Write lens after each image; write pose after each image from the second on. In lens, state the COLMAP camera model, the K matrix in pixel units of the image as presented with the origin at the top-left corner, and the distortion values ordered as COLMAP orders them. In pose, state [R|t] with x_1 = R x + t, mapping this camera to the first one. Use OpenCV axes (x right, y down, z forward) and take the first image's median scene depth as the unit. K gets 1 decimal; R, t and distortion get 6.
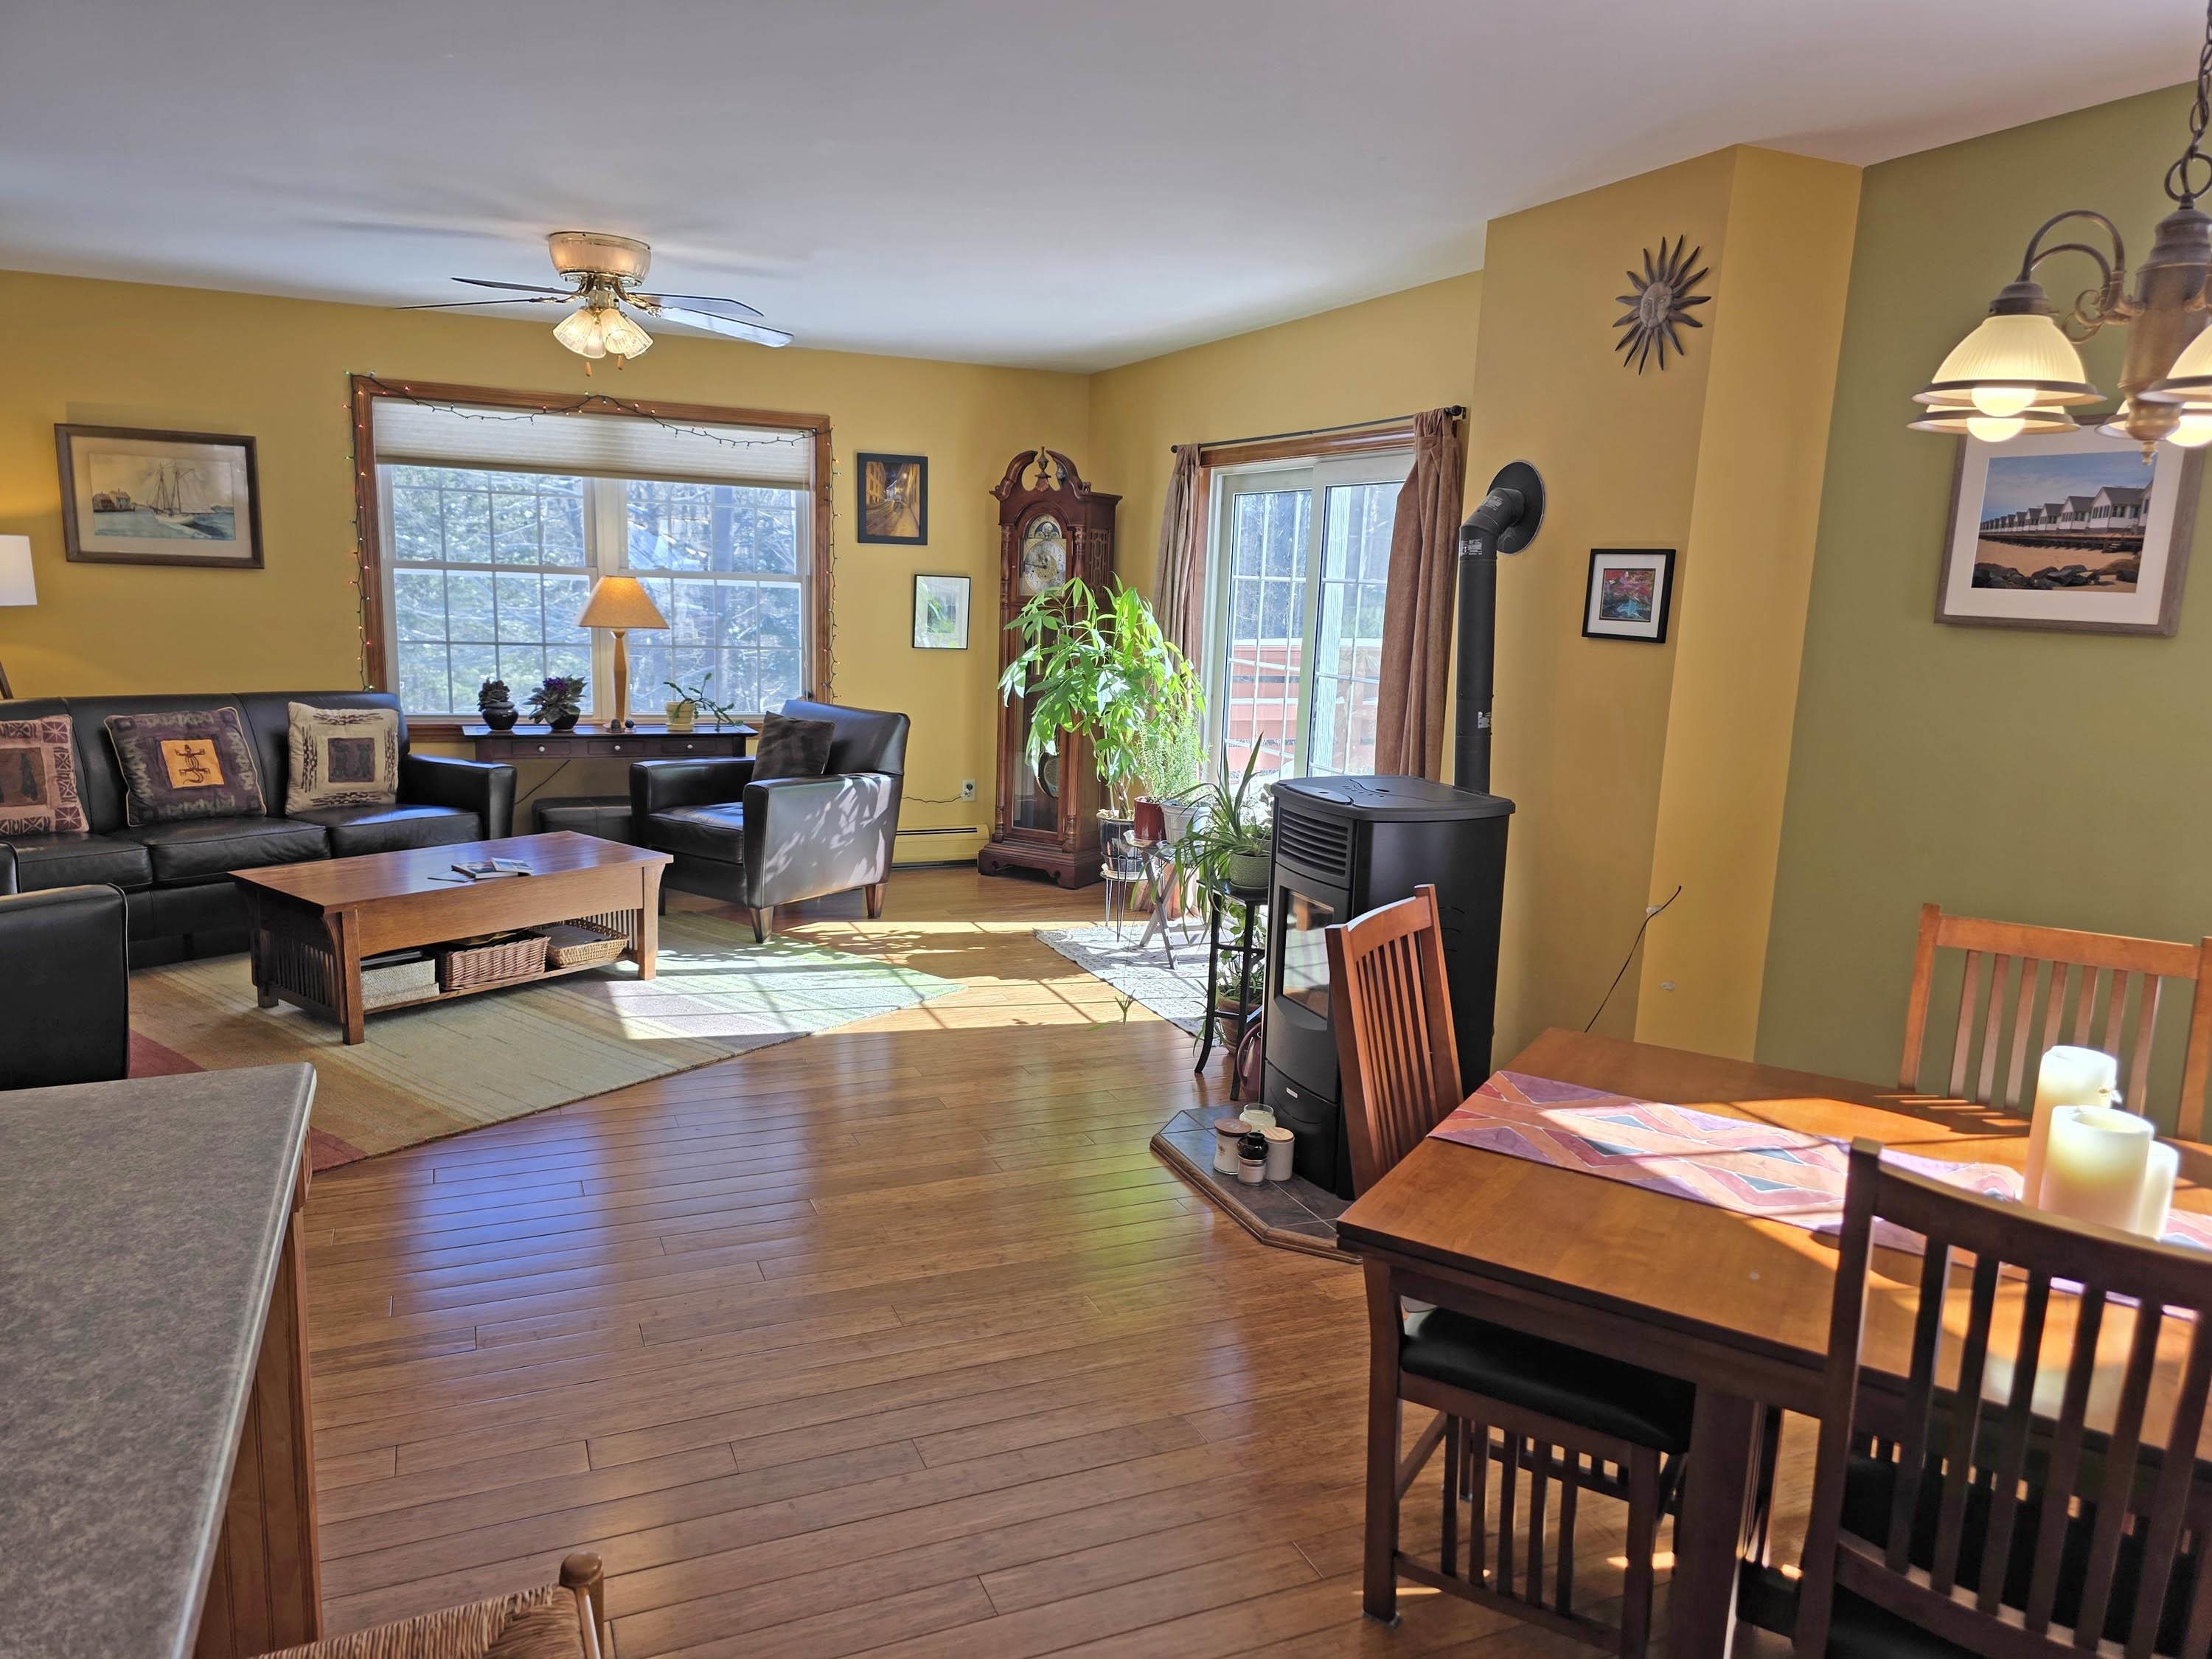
lens RADIAL K [[1483.6, 0, 1099.7], [0, 1483.6, 838.5], [0, 0, 1]] dist [0.053848, -0.046642]
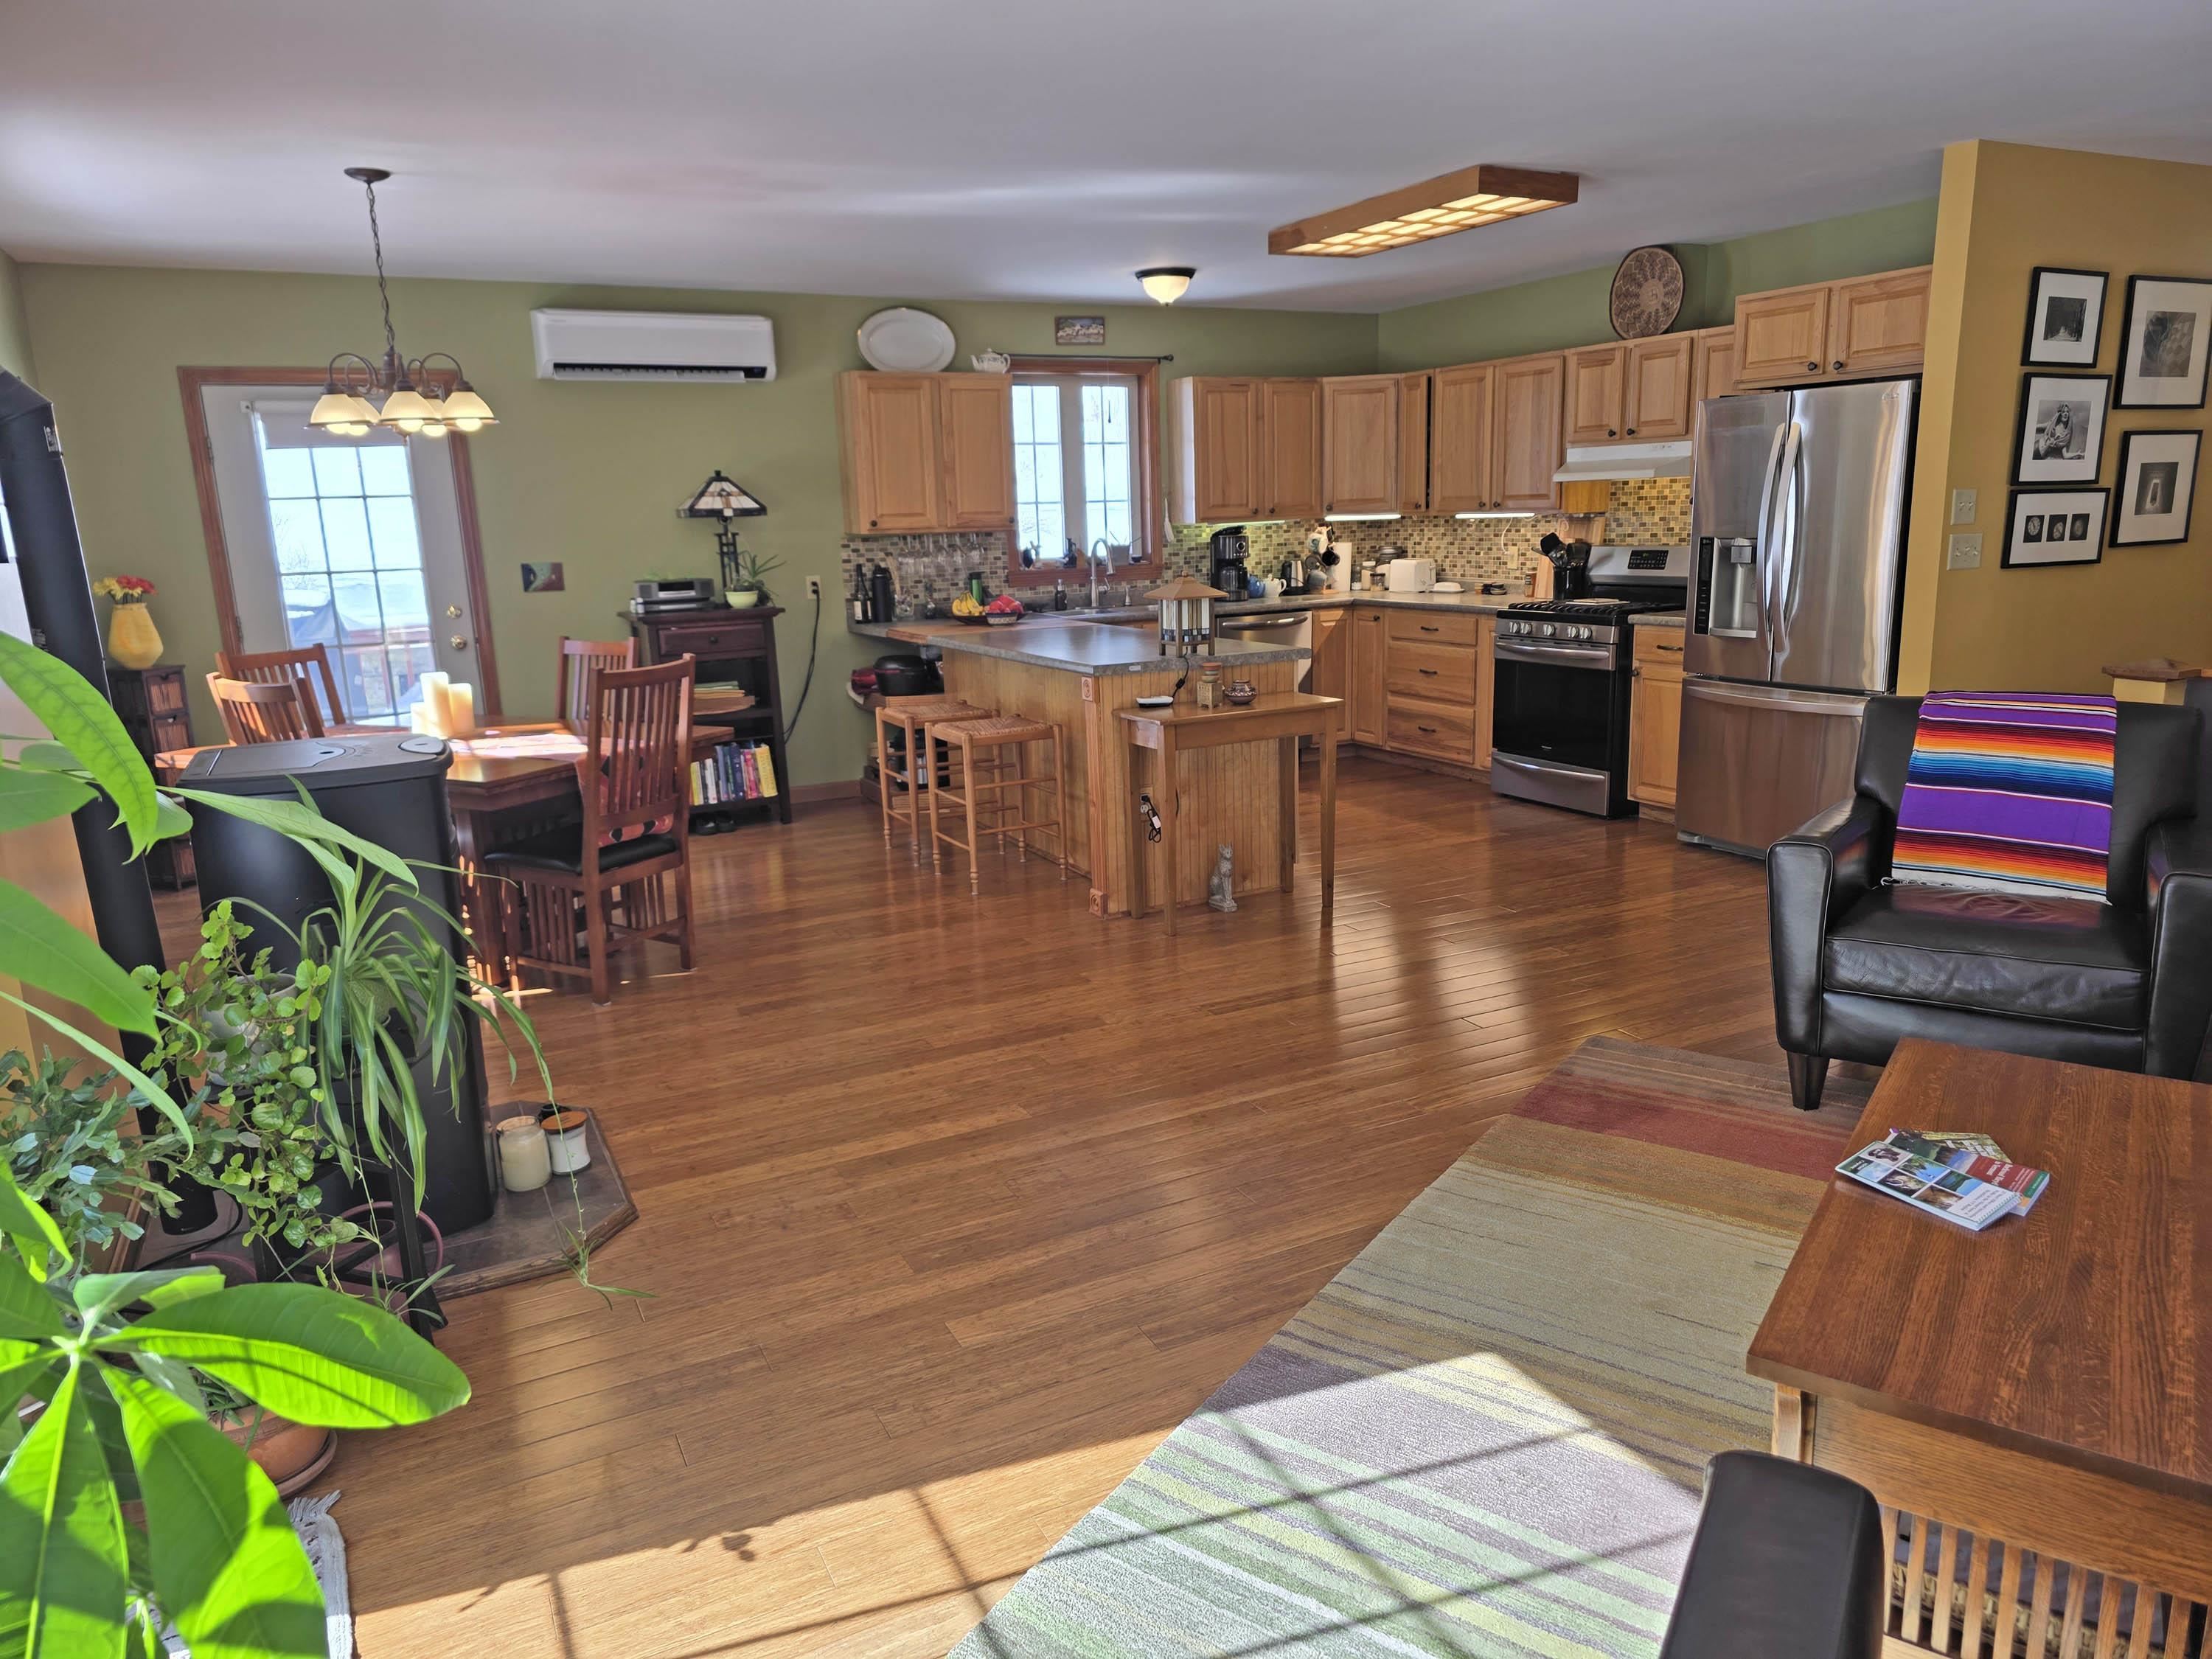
lens RADIAL K [[1483.6, 0, 1116.8], [0, 1483.6, 850.4], [0, 0, 1]] dist [0.053848, -0.046642]
pose [[-0.997805, 0.007889, -0.065745, -0.116854], [-0.018870, 0.917833, 0.396518, -0.200576], [0.063471, 0.396889, -0.915670, 1.143543]]
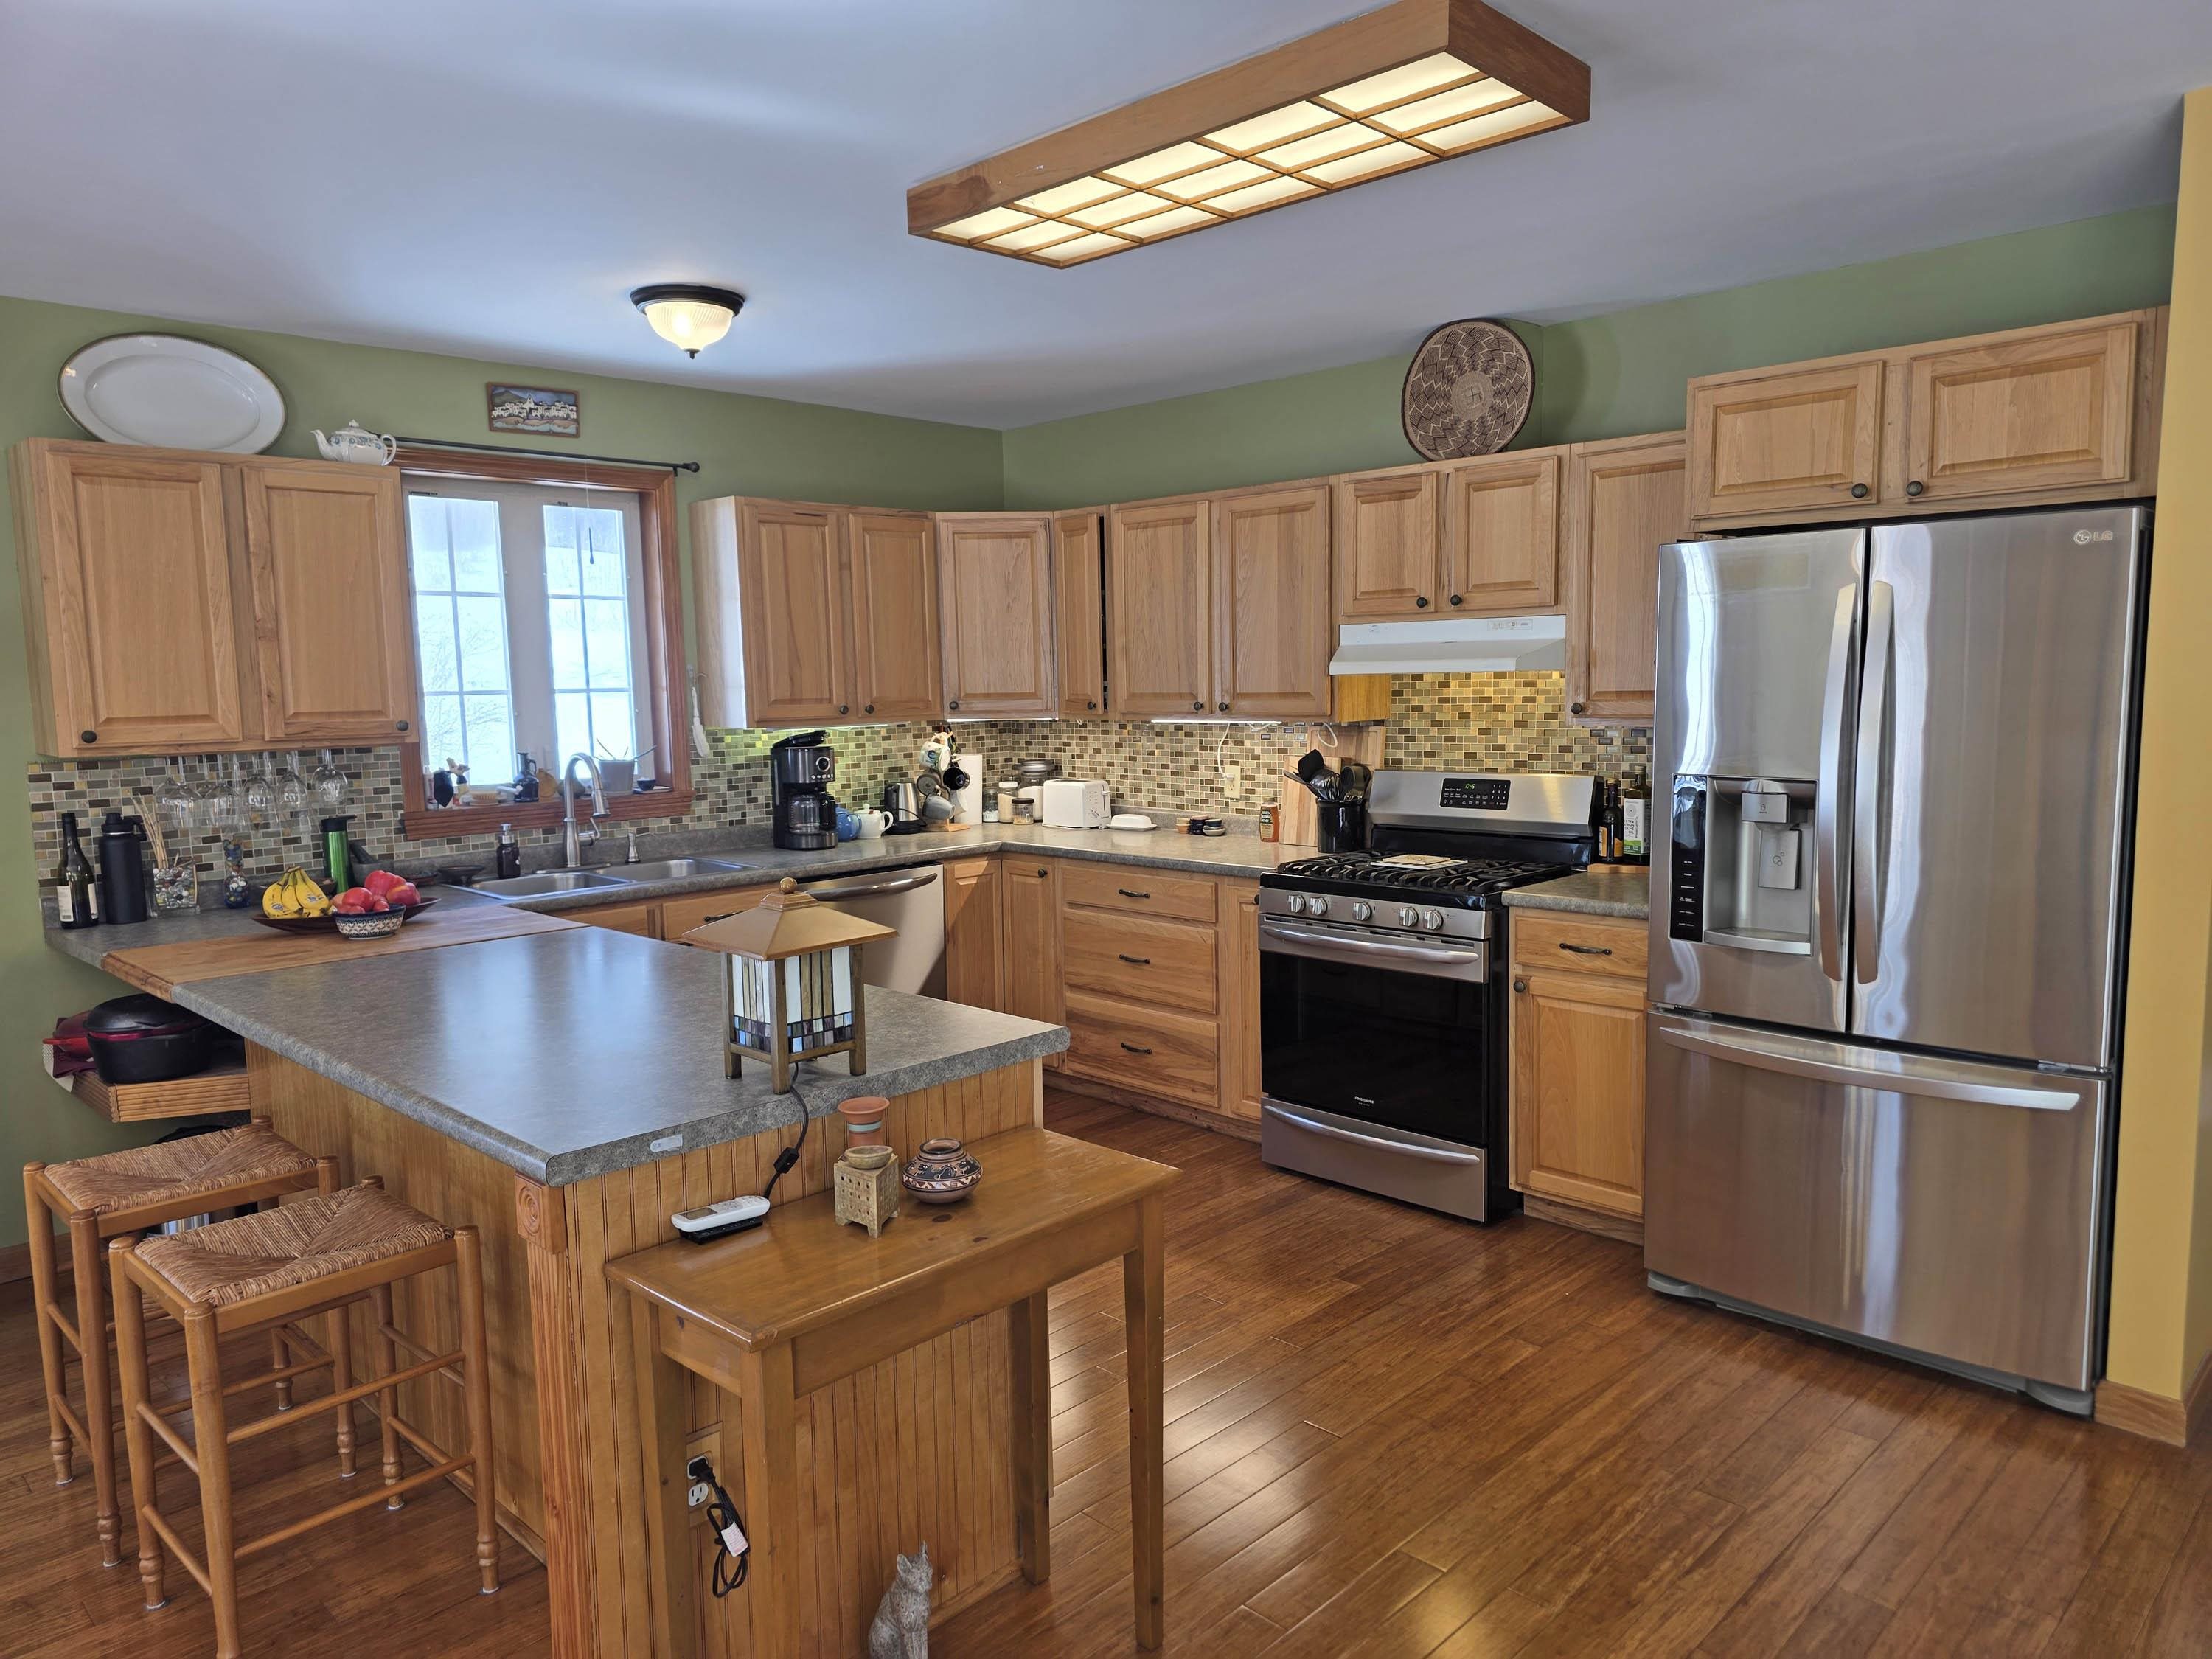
lens RADIAL K [[1483.6, 0, 1115.0], [0, 1483.6, 843.1], [0, 0, 1]] dist [0.053848, -0.046642]
pose [[-0.925151, 0.023973, -0.378841, -0.154295], [-0.083954, 0.960368, 0.265790, -0.113220], [0.370199, 0.277701, -0.886473, 0.608834]]
